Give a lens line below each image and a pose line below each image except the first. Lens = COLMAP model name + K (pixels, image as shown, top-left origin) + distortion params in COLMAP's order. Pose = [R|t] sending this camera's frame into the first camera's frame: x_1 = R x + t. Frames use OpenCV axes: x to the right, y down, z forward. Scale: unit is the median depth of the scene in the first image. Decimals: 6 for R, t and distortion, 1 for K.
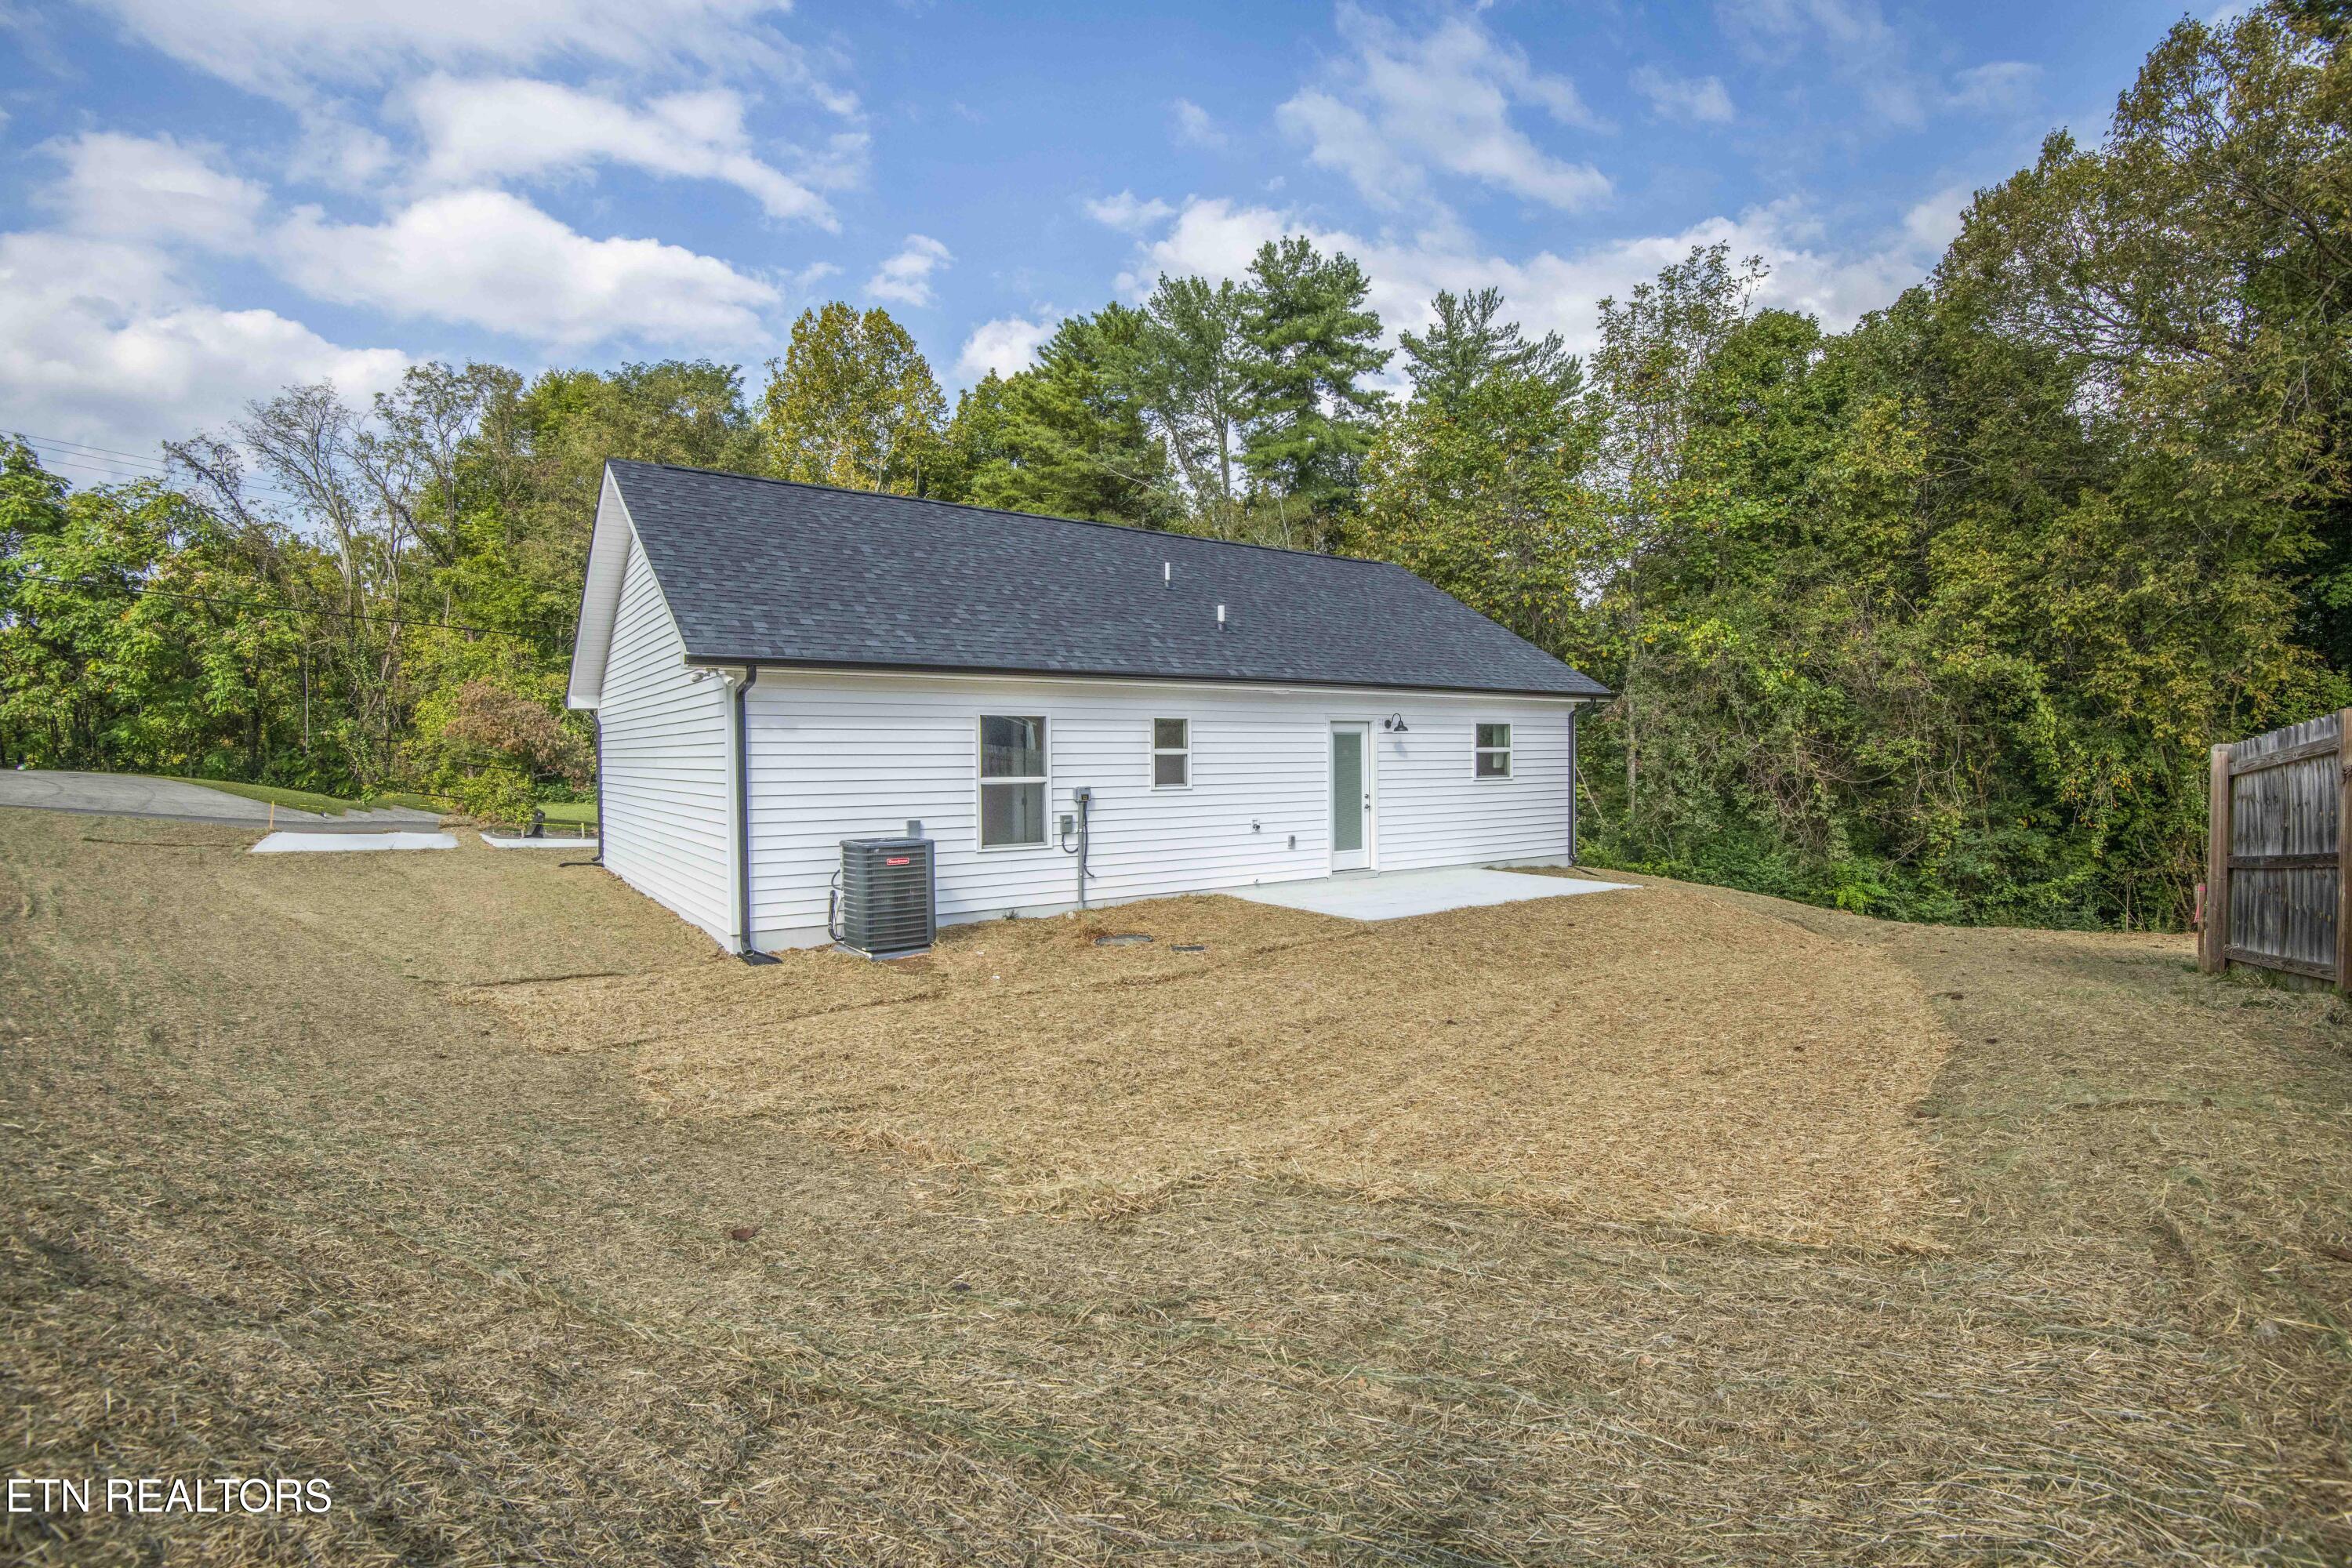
lens RADIAL K [[1099.2, 0, 1185.3], [0, 1099.2, 780.5], [0, 0, 1]] dist [-0.002230, -0.017755]
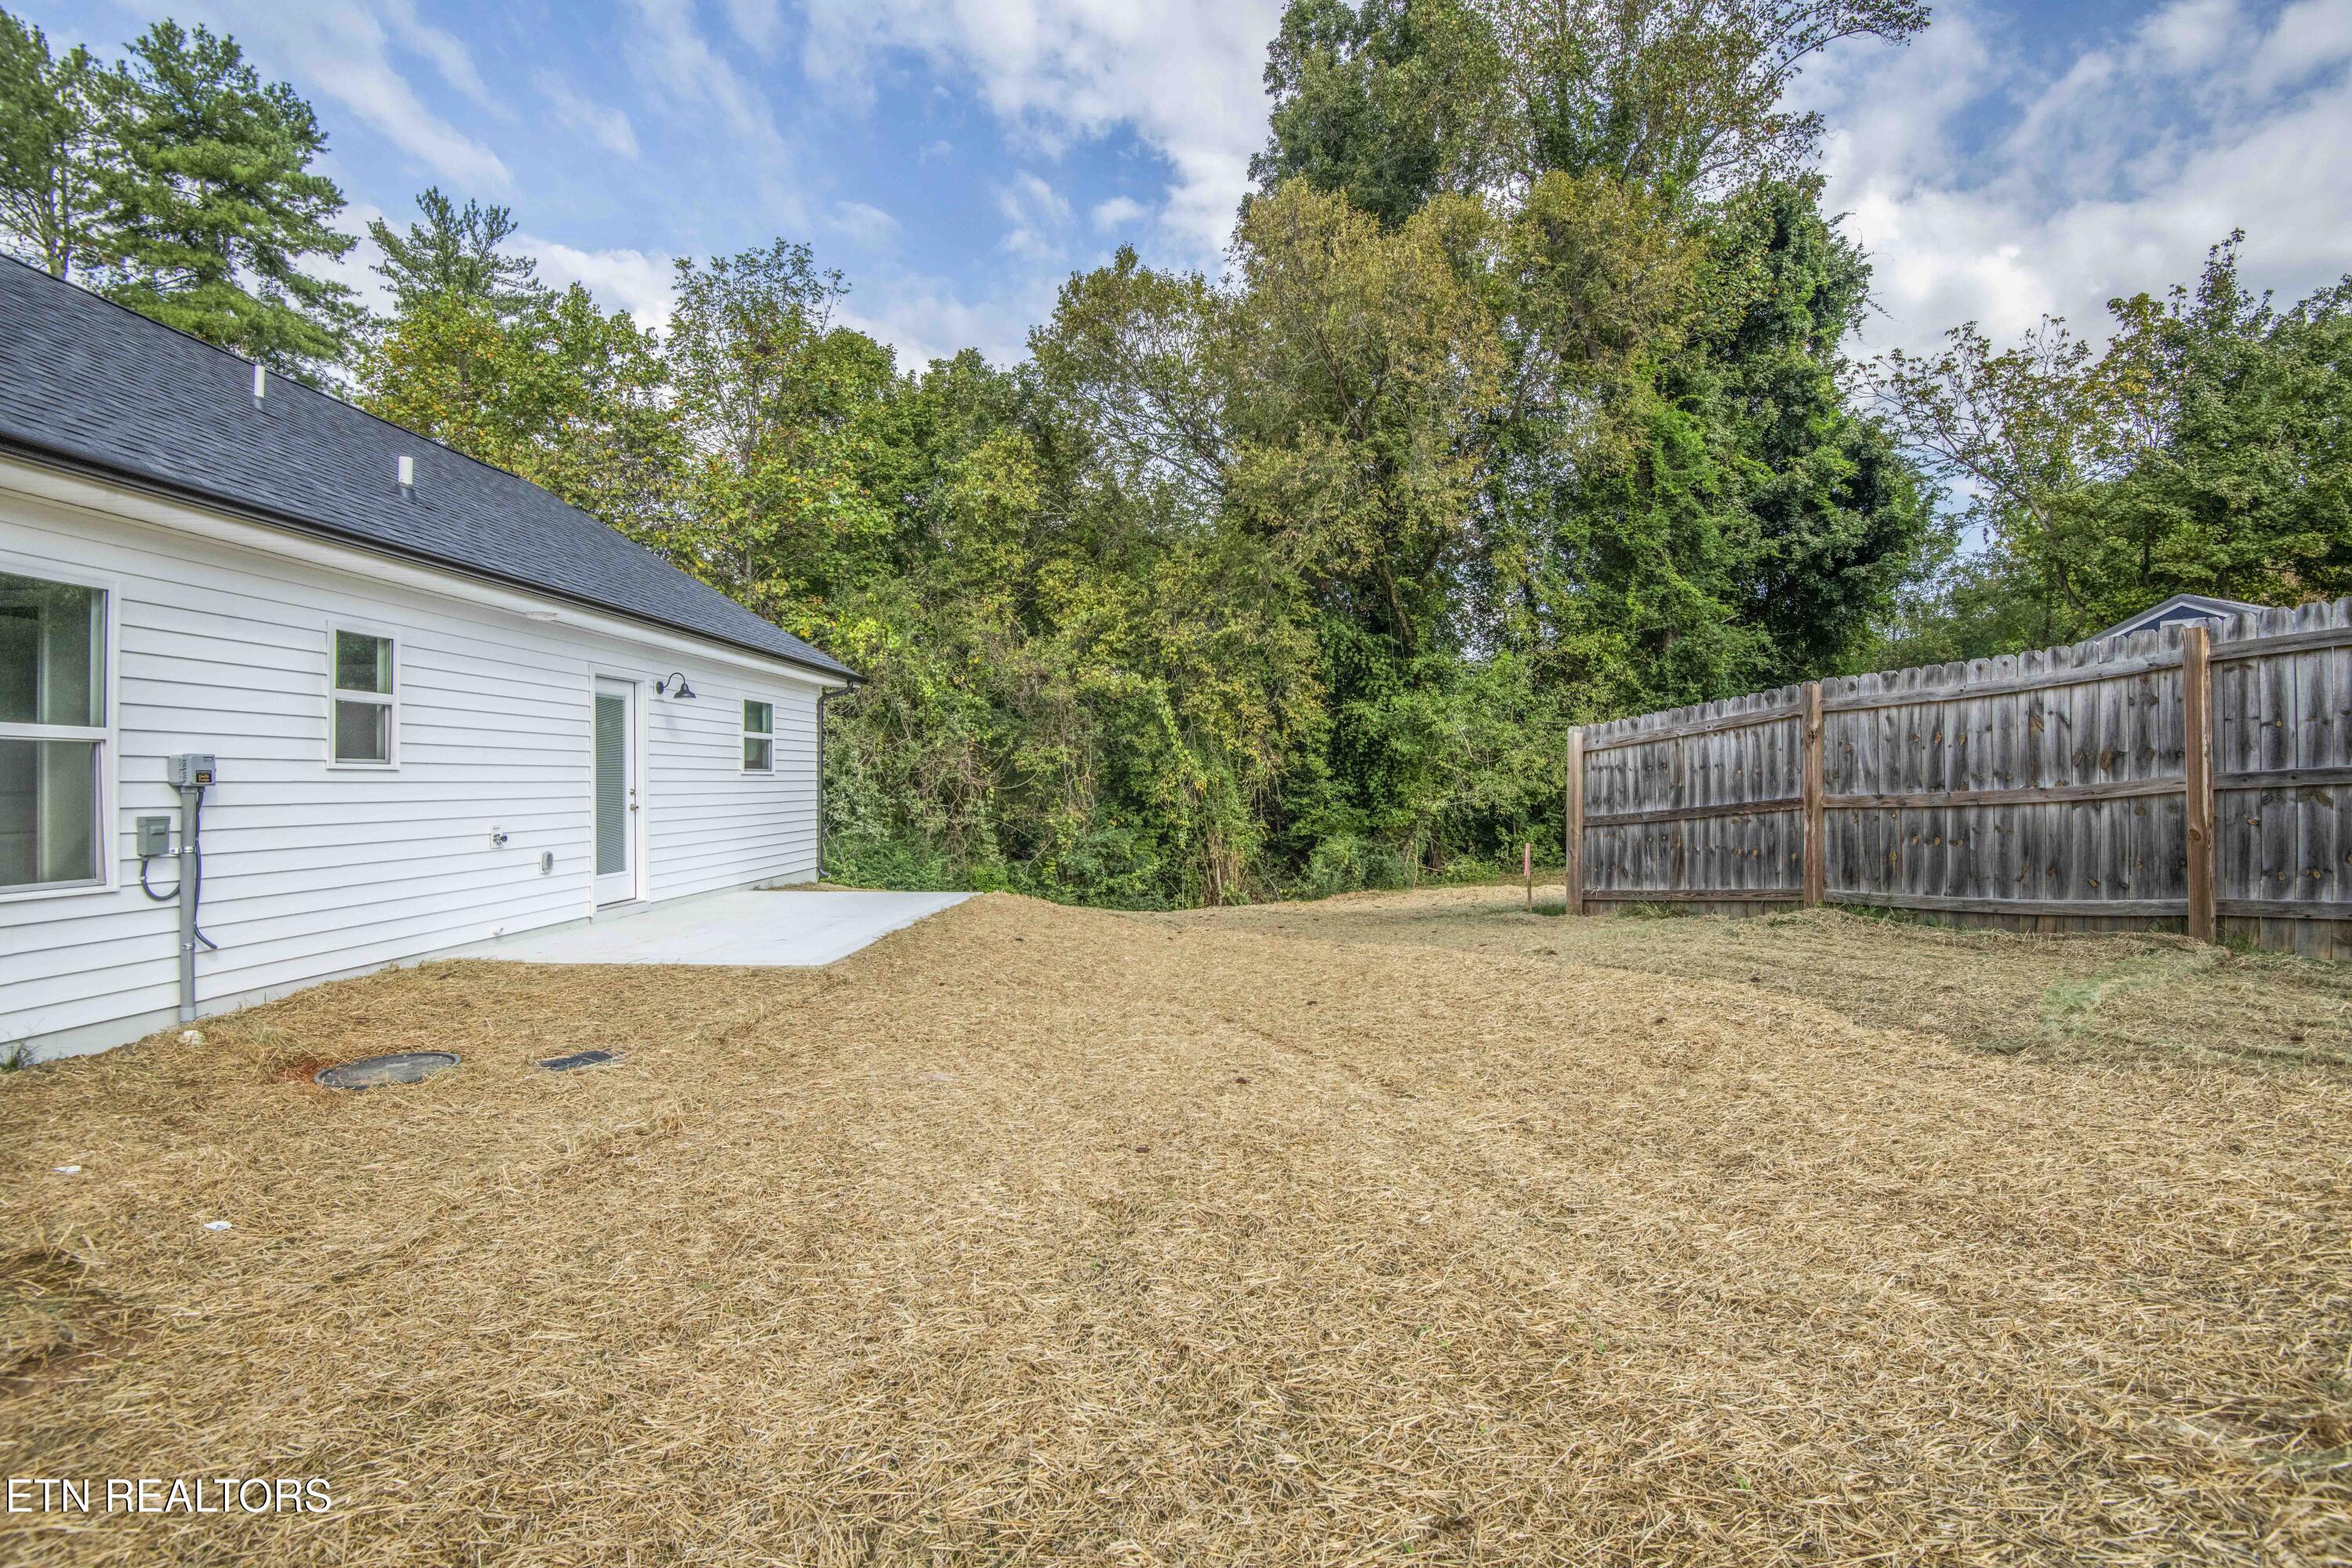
lens RADIAL K [[1099.2, 0, 1185.3], [0, 1099.2, 780.5], [0, 0, 1]] dist [-0.002230, -0.017755]
pose [[0.620460, 0.008460, 0.784193, -0.104961], [0.010174, 0.999771, -0.018836, 0.016132], [-0.784172, 0.019665, 0.620232, 0.216085]]
